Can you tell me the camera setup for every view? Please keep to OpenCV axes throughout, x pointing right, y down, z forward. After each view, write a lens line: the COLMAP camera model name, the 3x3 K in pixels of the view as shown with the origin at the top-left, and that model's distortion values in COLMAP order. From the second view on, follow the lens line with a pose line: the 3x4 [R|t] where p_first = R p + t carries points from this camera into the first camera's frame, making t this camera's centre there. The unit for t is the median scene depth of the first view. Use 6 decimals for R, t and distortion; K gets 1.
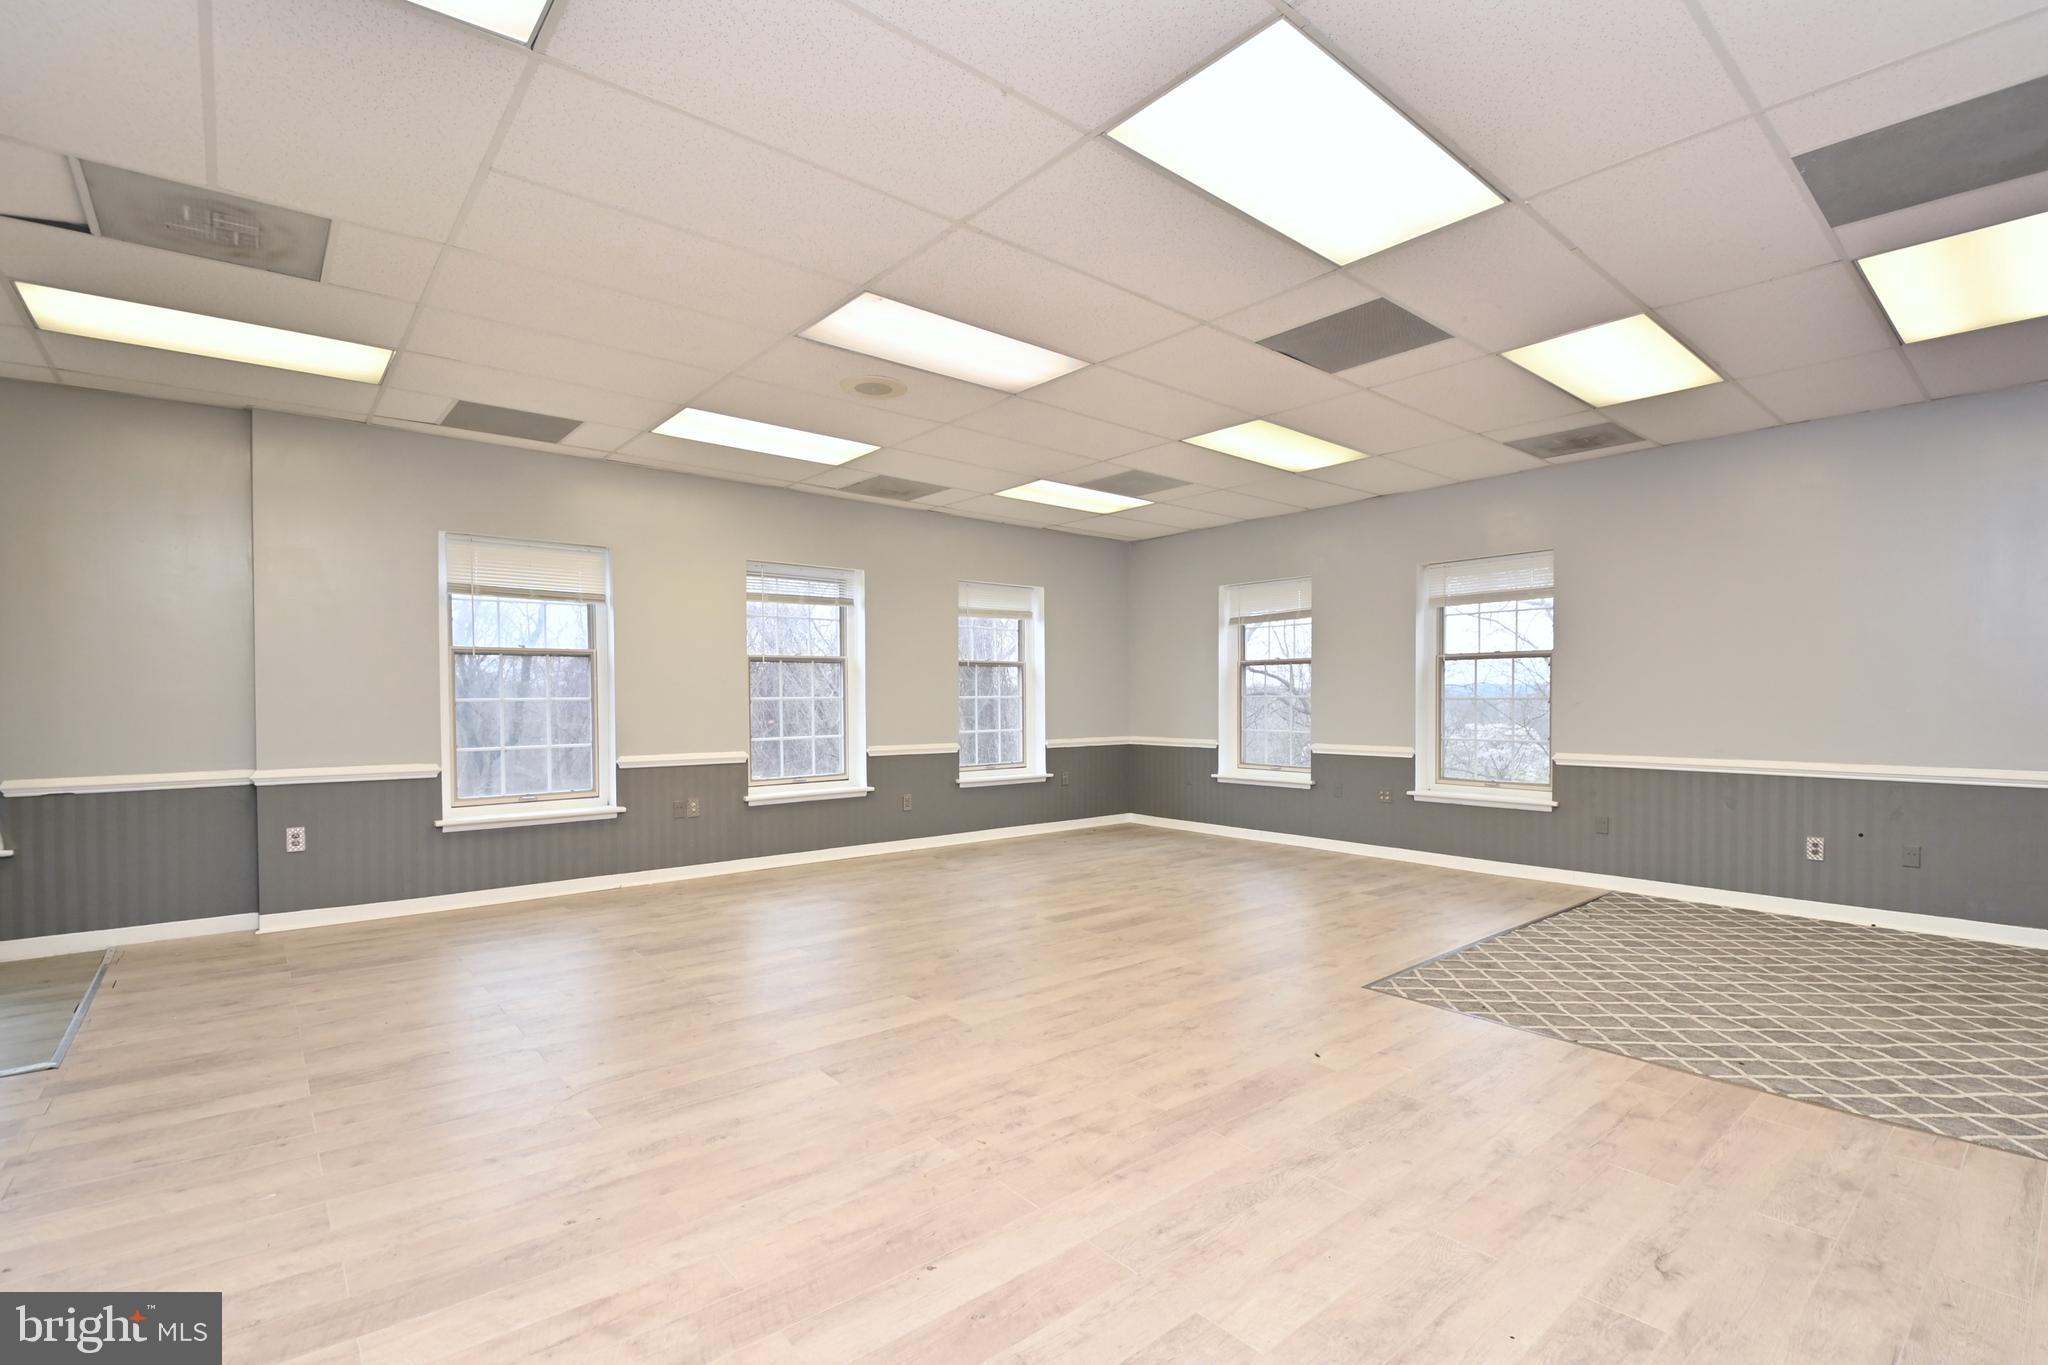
lens RADIAL K [[909.7, 0, 1041.7], [0, 909.7, 711.4], [0, 0, 1]] dist [0.022410, -0.025629]
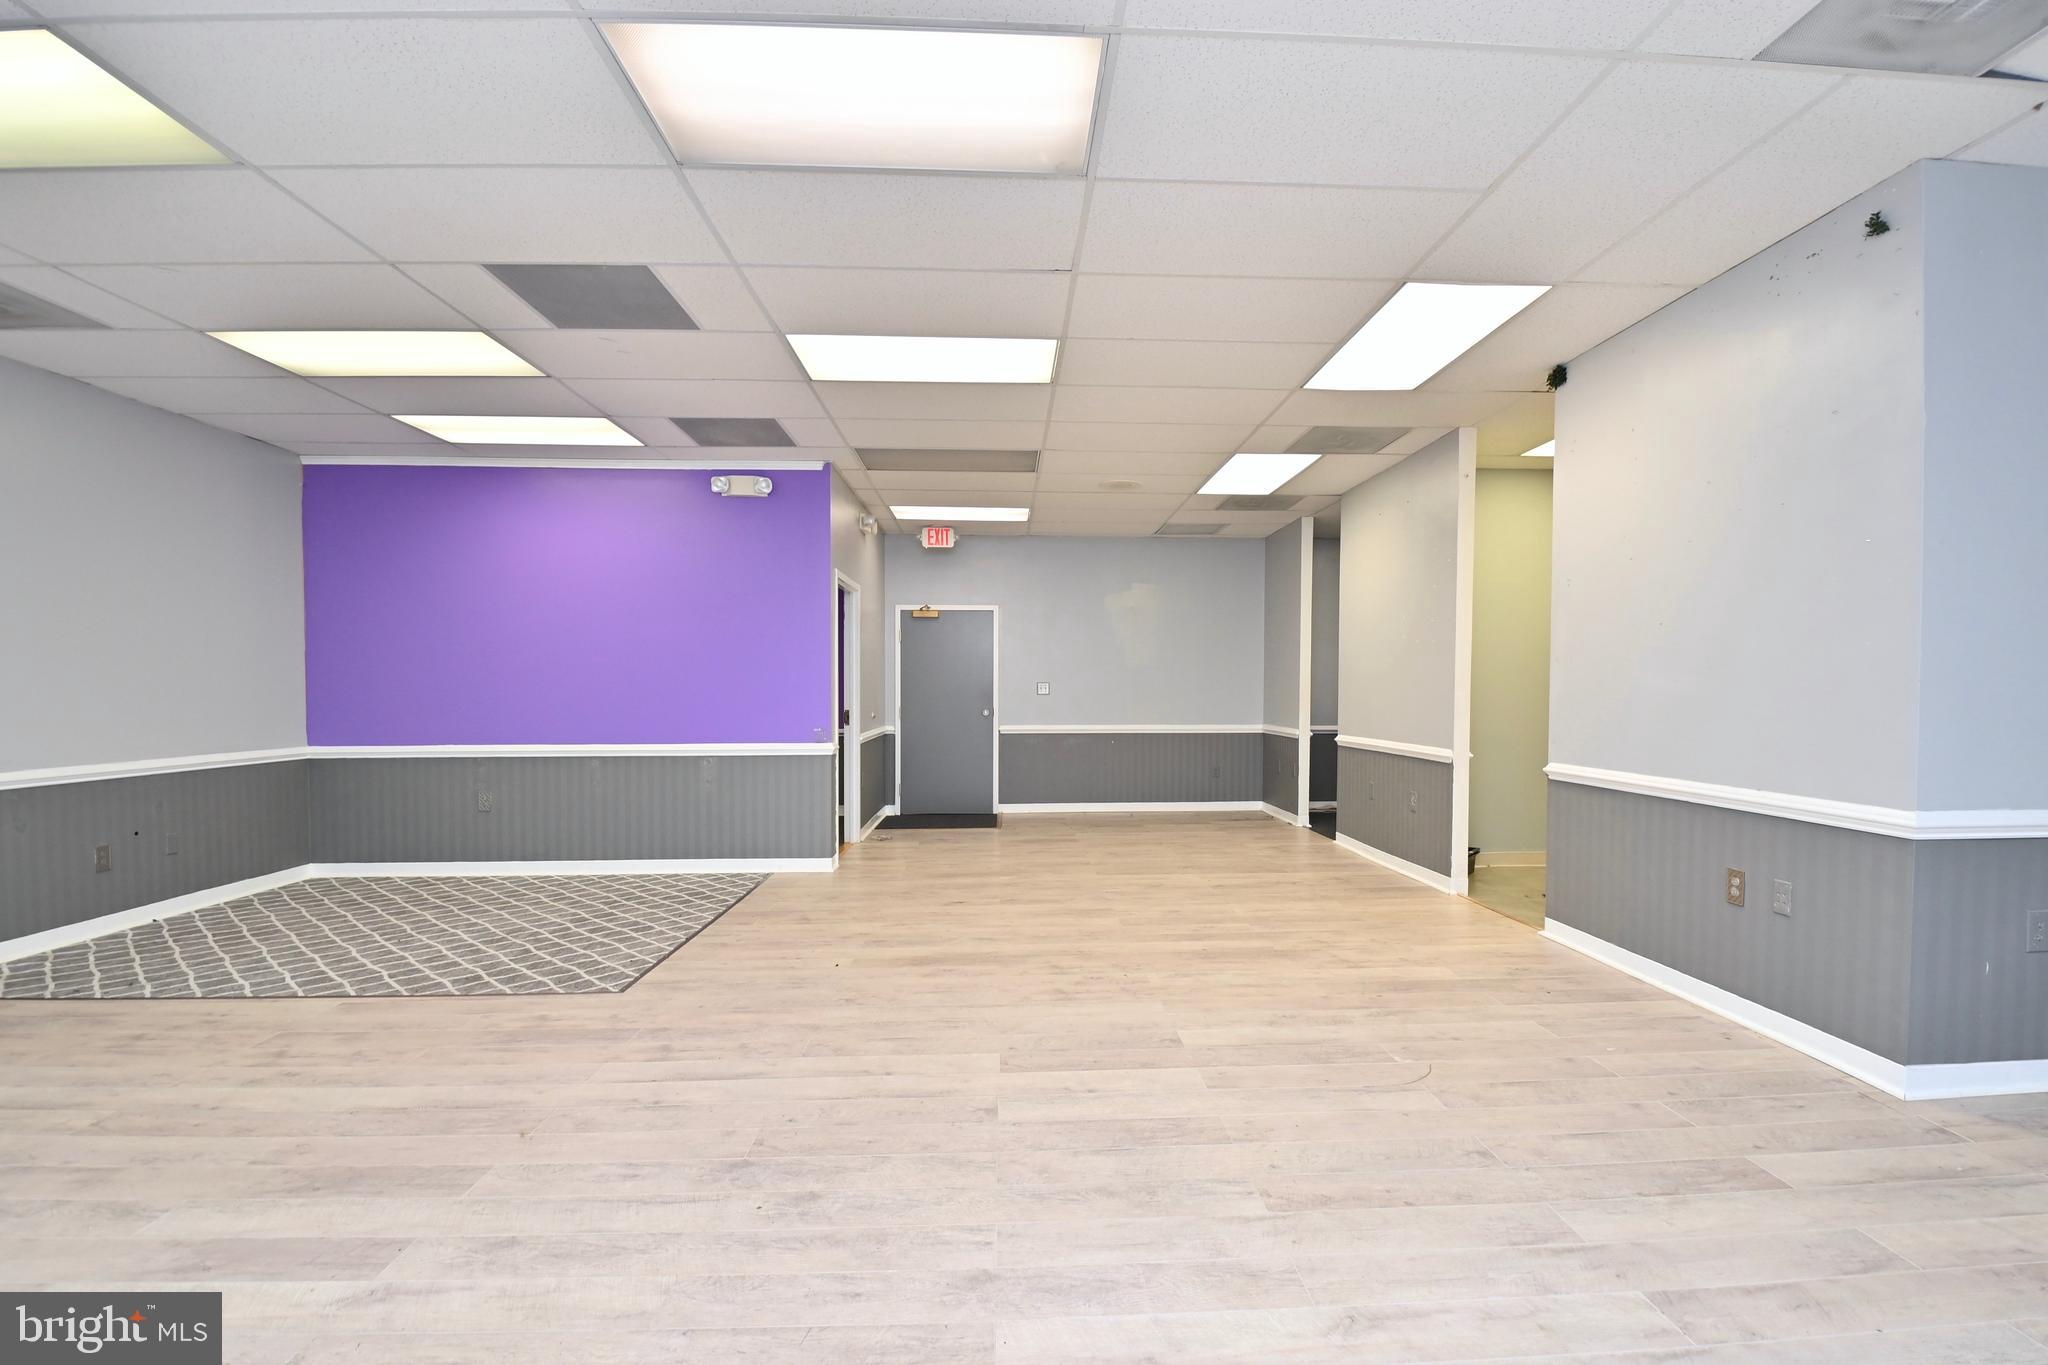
lens RADIAL K [[900.0, 0, 1024.0], [0, 900.0, 682.5], [0, 0, 1]] dist [-0.000983, -0.015964]
pose [[-0.769809, 0.012637, 0.638149, -0.618216], [0.015555, 0.999878, -0.001035, -0.018399], [-0.638085, 0.009129, -0.769912, 1.544951]]
